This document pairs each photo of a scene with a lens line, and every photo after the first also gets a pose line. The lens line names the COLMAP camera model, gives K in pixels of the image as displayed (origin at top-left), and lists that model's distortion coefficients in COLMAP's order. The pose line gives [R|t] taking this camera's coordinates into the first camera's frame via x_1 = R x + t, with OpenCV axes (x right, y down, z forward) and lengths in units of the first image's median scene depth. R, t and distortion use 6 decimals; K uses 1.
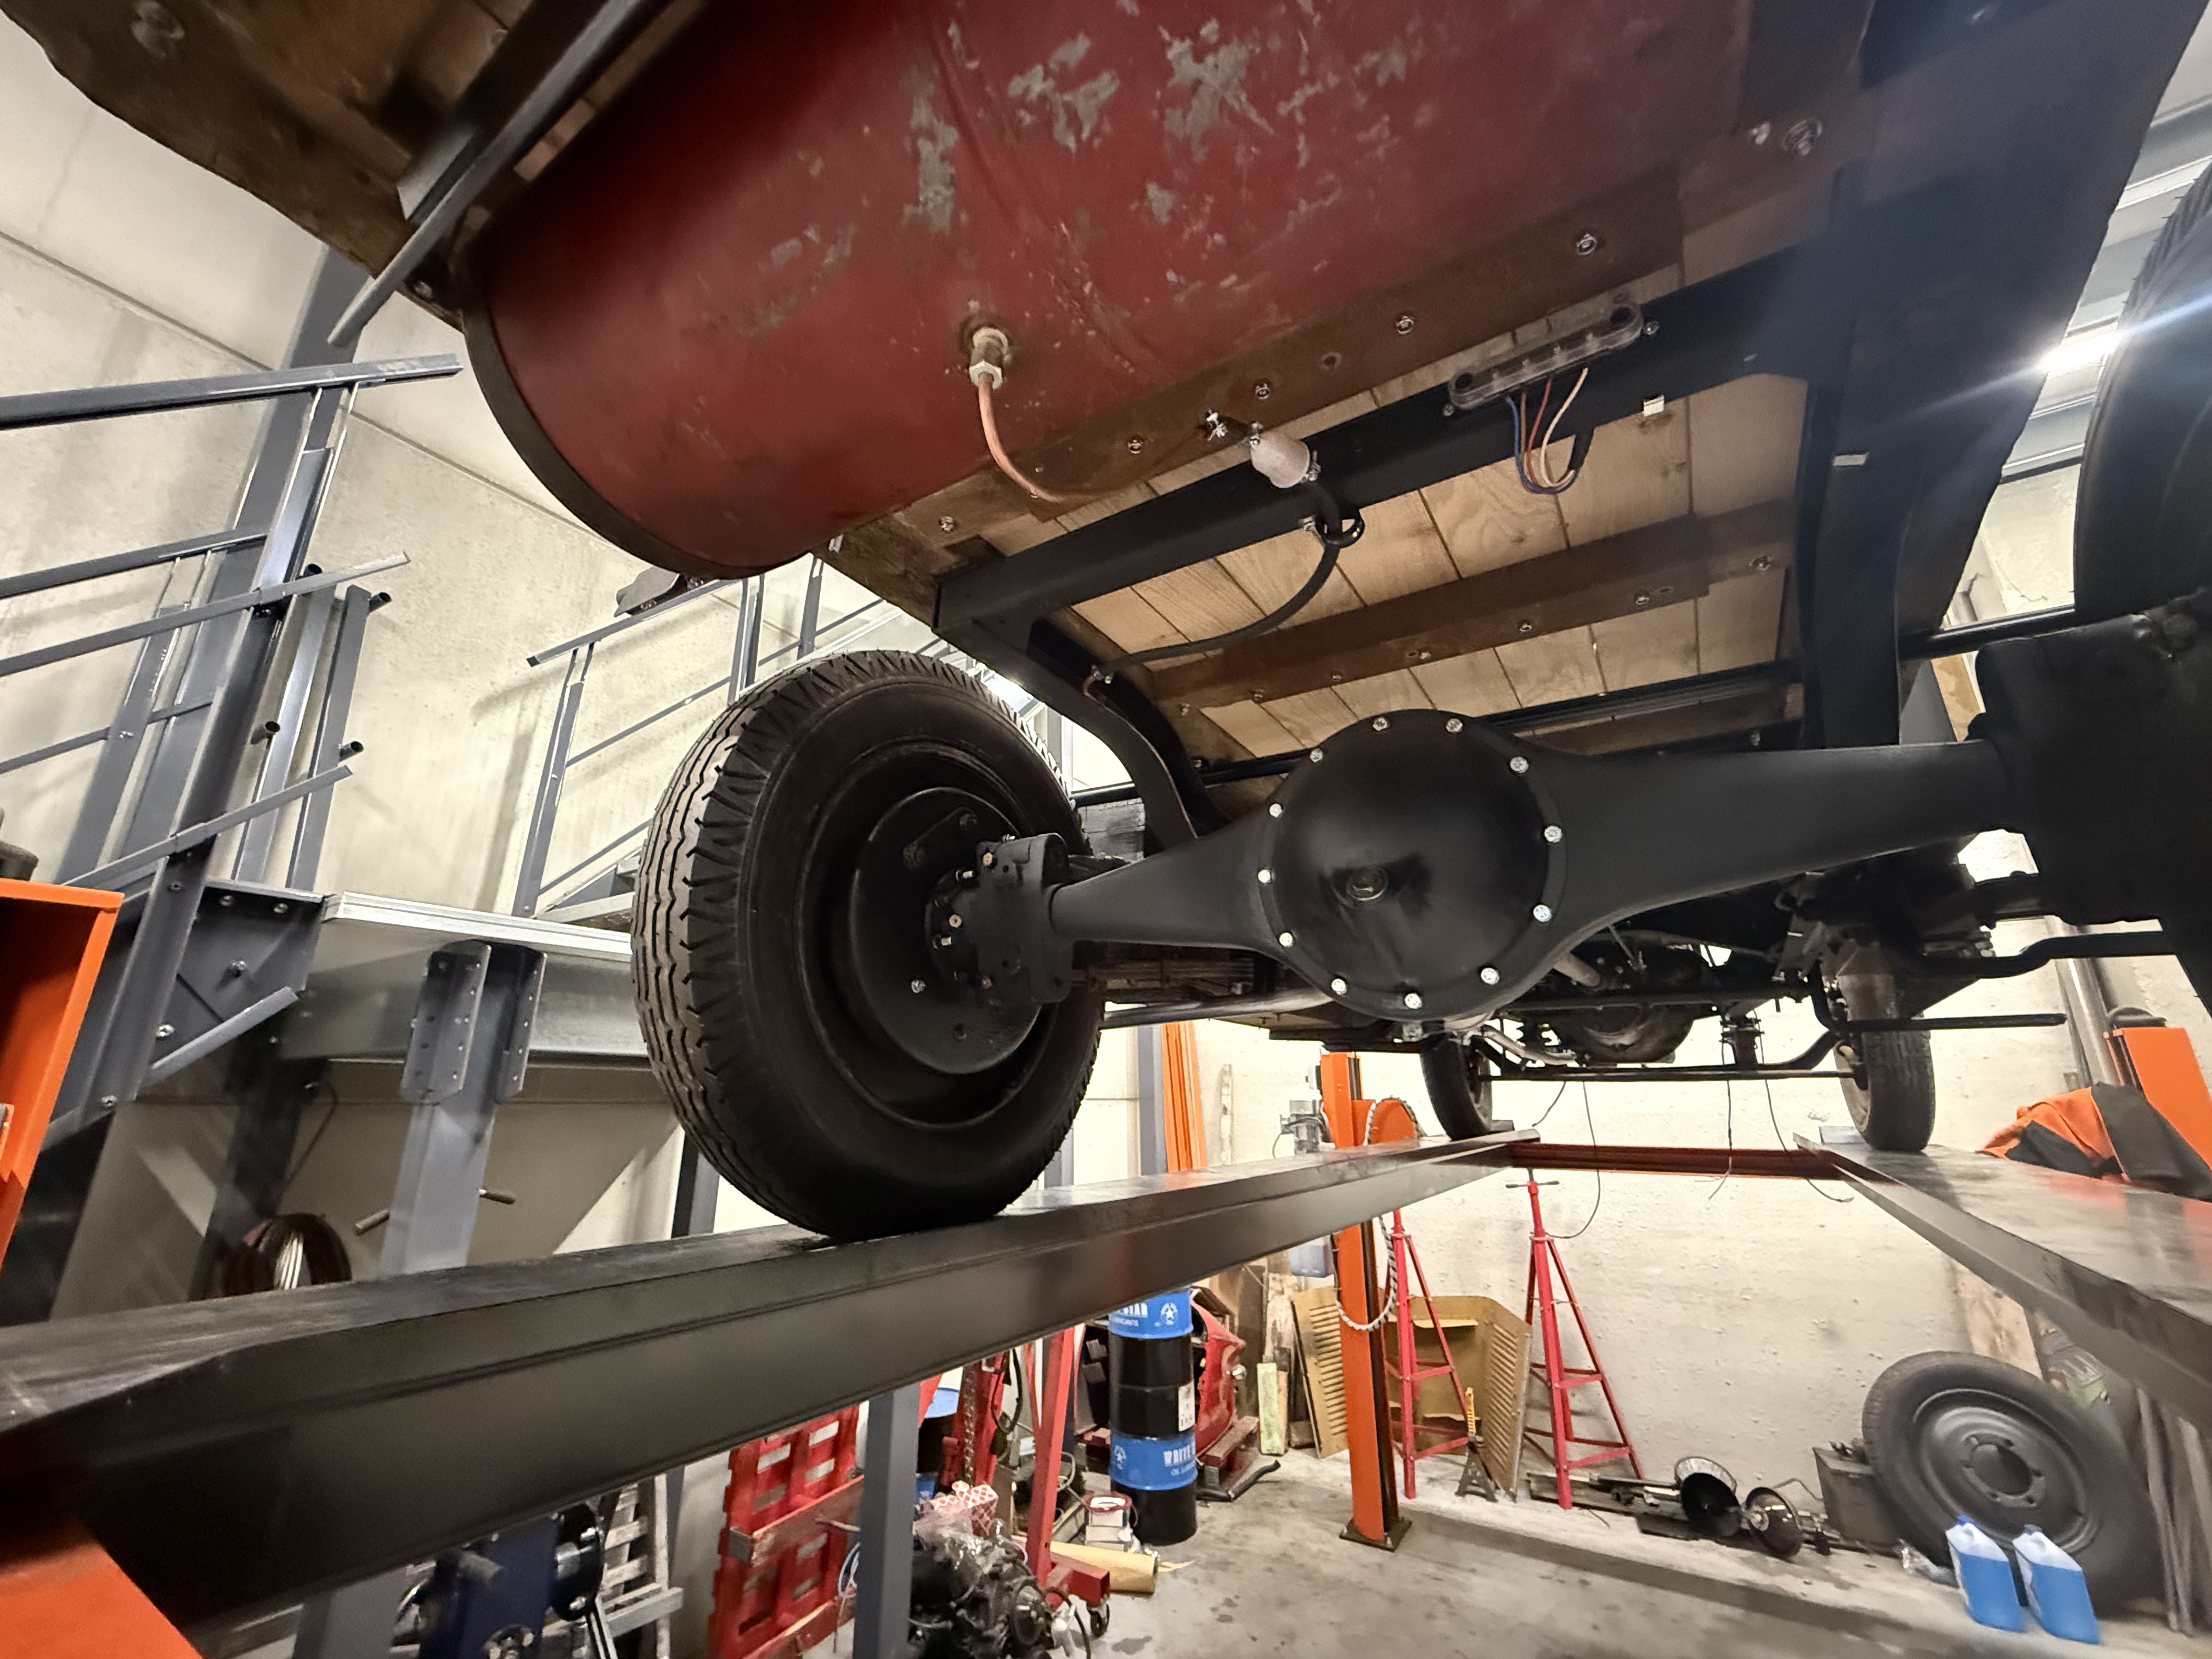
lens RADIAL K [[881.1, 0, 1106.0], [0, 881.1, 829.5], [0, 0, 1]] dist [-0.001534, 0.000565]
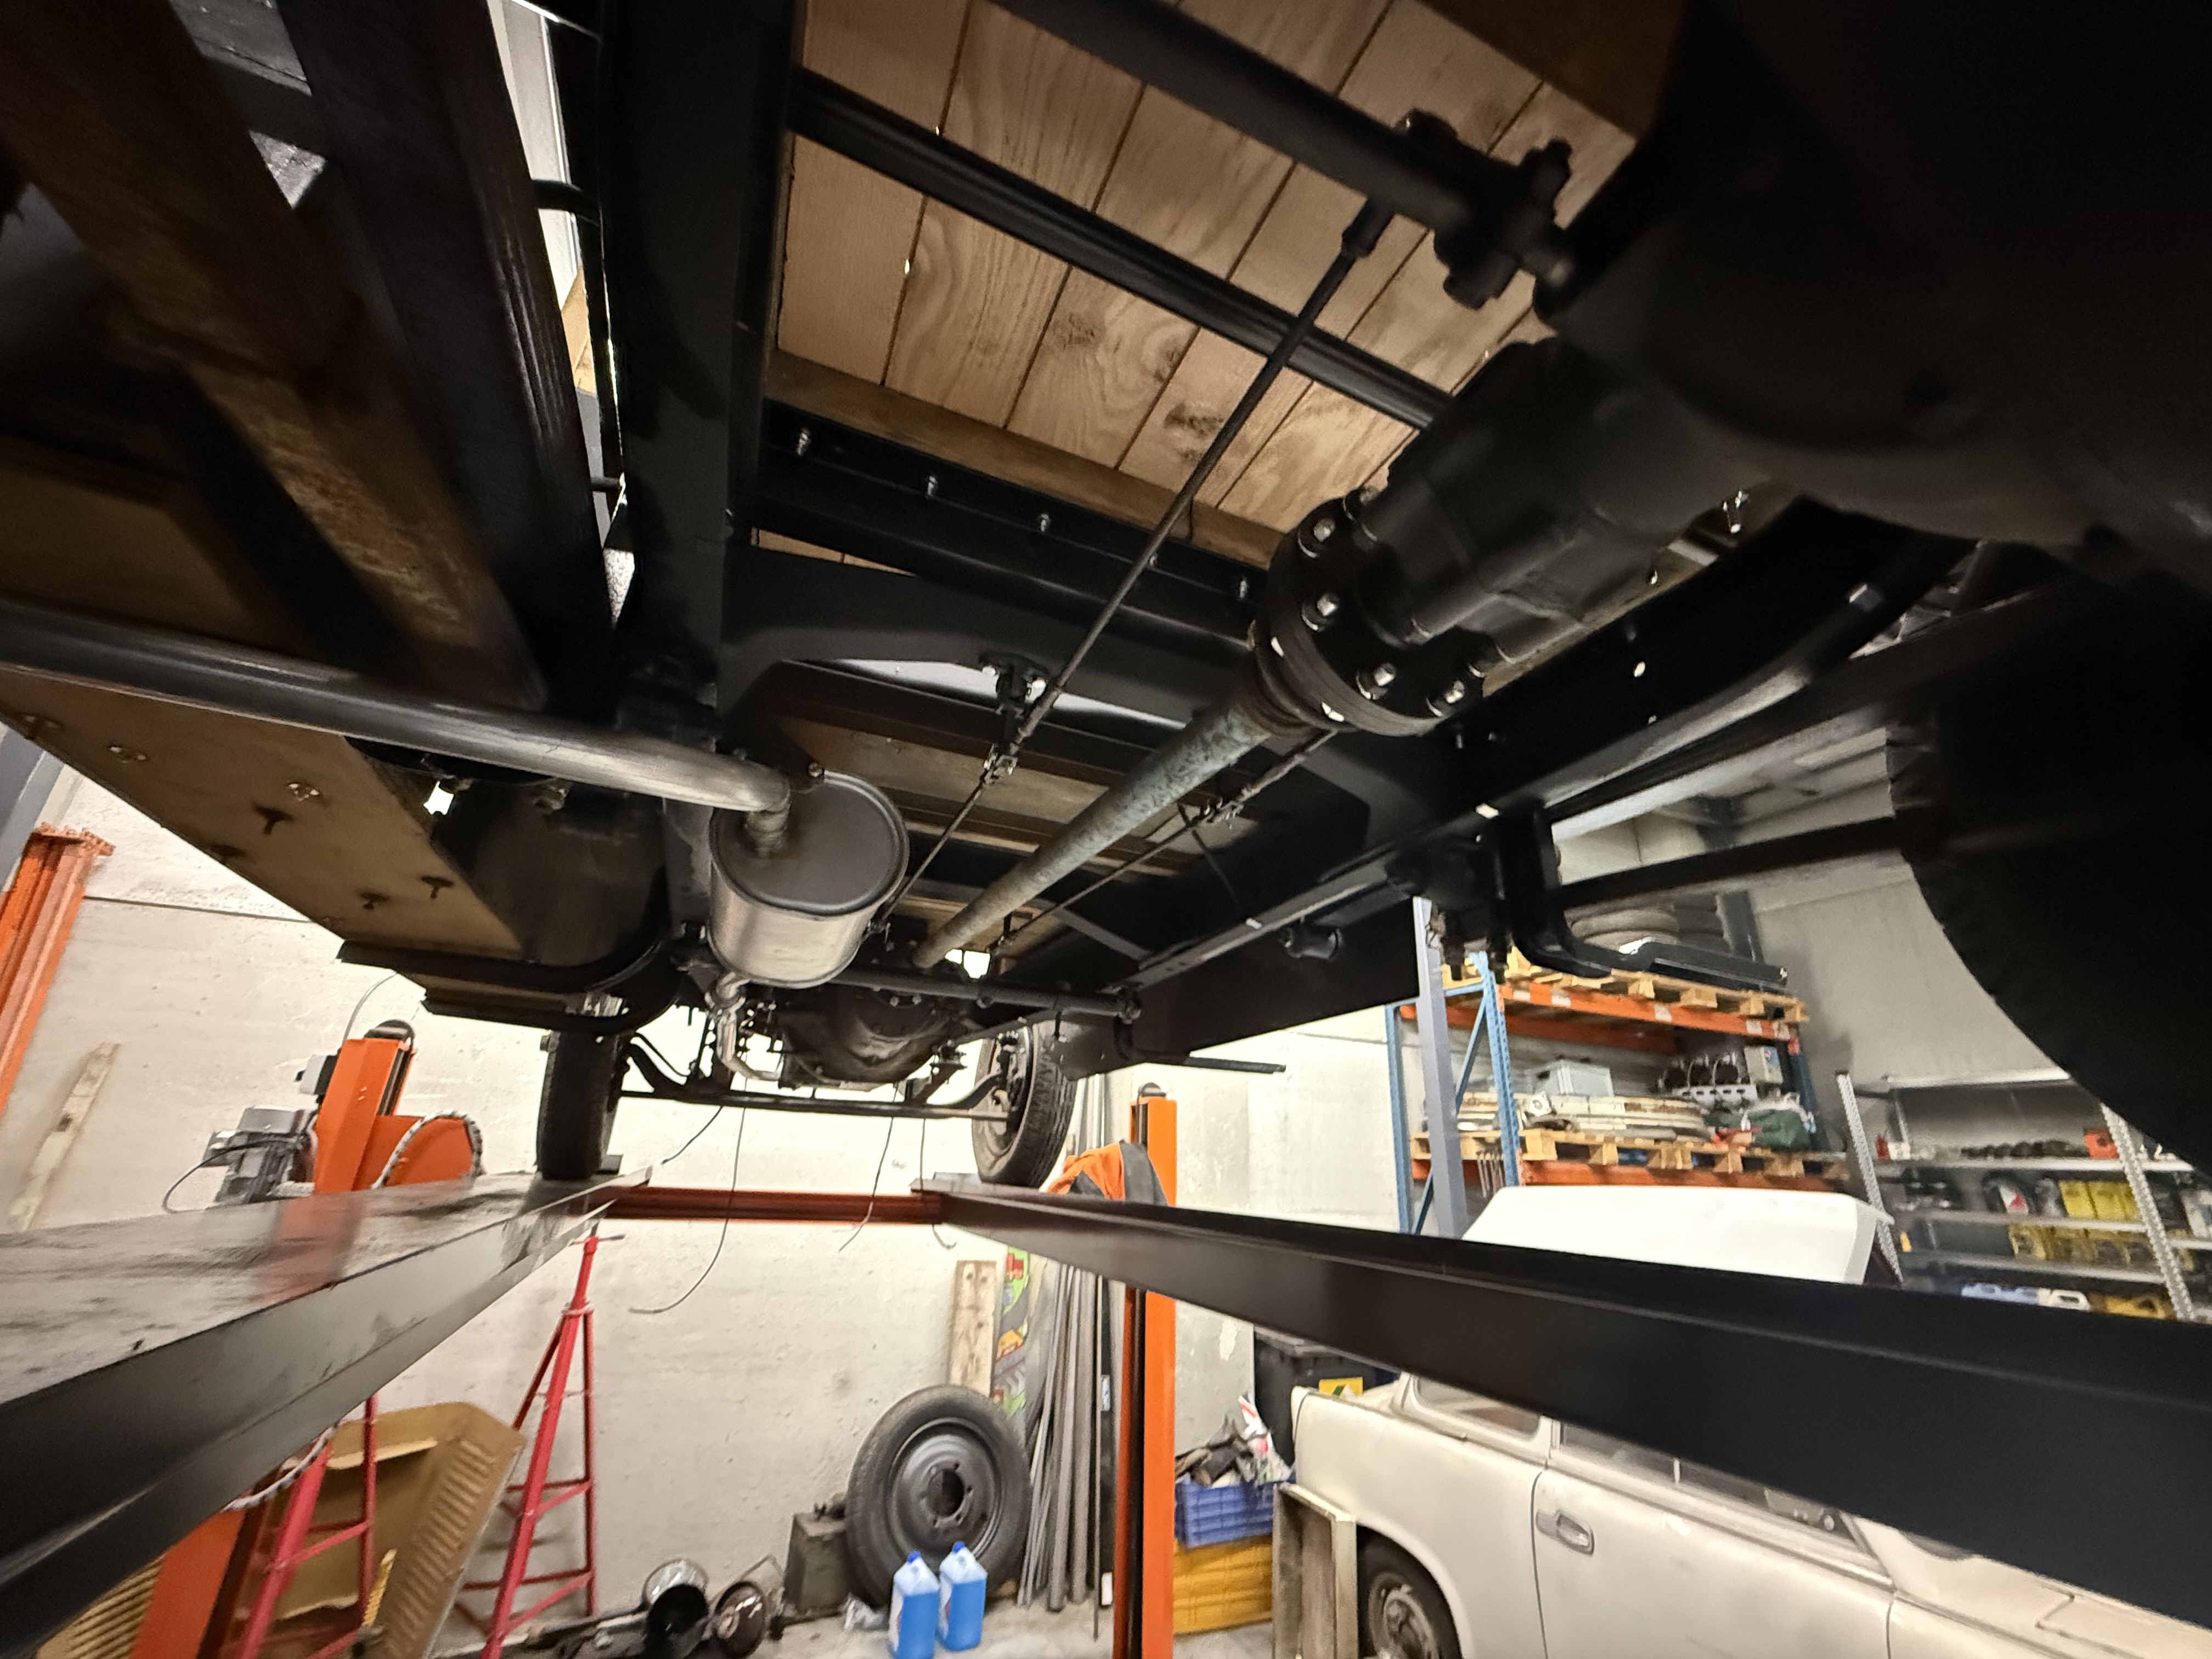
lens RADIAL K [[881.1, 0, 1106.0], [0, 881.1, 829.5], [0, 0, 1]] dist [-0.001534, 0.000565]
pose [[0.558522, 0.318617, 0.765856, 0.026958], [-0.282841, 0.941106, -0.185256, 0.092221], [-0.779778, -0.113146, 0.615747, 0.250579]]
